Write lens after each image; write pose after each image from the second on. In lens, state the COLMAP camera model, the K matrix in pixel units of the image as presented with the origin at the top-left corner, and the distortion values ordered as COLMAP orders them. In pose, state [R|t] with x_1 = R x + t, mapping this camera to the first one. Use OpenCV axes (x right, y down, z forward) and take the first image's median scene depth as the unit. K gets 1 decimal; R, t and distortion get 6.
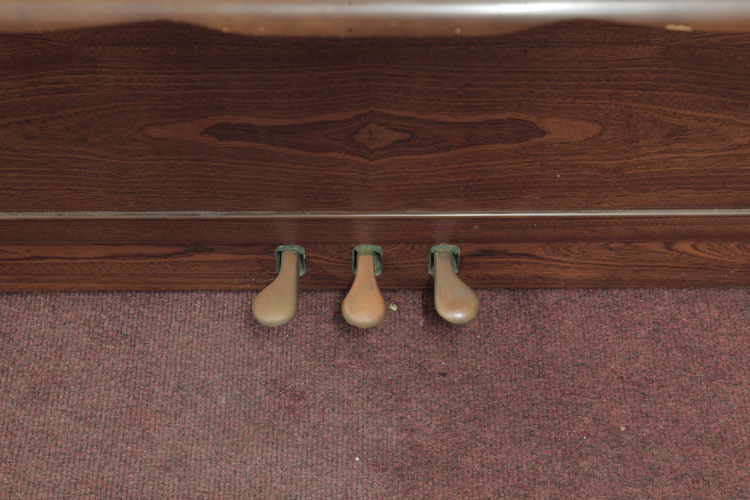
lens RADIAL K [[1472.4, 0, 376.8], [0, 1472.4, 250.5], [0, 0, 1]] dist [0.262004, 0.000000]
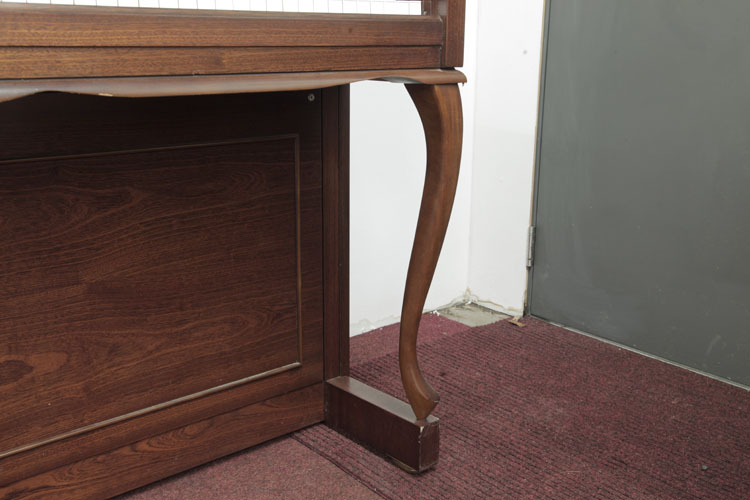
lens RADIAL K [[834.1, 0, 369.6], [0, 834.1, 254.5], [0, 0, 1]] dist [0.060957, 0.000000]
pose [[0.766896, -0.165501, 0.620065, -0.140409], [0.509120, 0.745124, -0.430798, 0.385672], [-0.390728, 0.646065, 0.655692, 0.208260]]
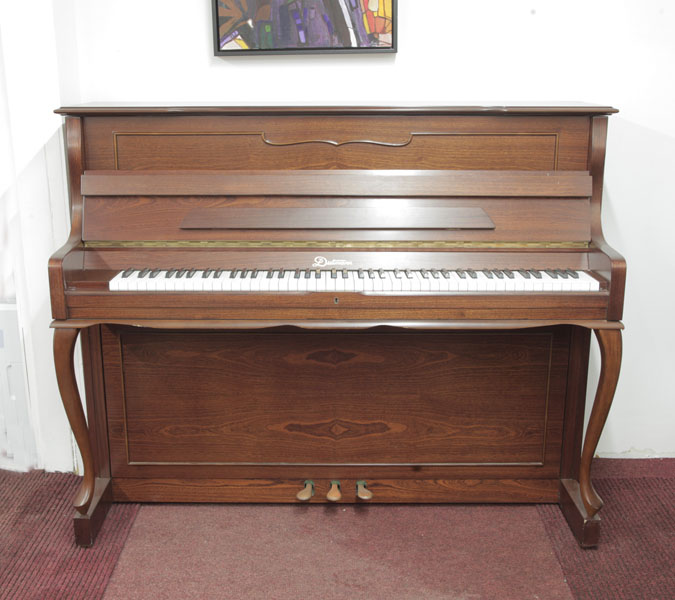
lens RADIAL K [[900.8, 0, 336.7], [0, 900.8, 300.9], [0, 0, 1]] dist [-0.012272, 0.000000]
pose [[0.999973, -0.003352, -0.006505, 0.010694], [-0.001311, 0.792481, -0.609896, 0.893578], [0.007199, 0.609888, 0.792455, -0.728628]]
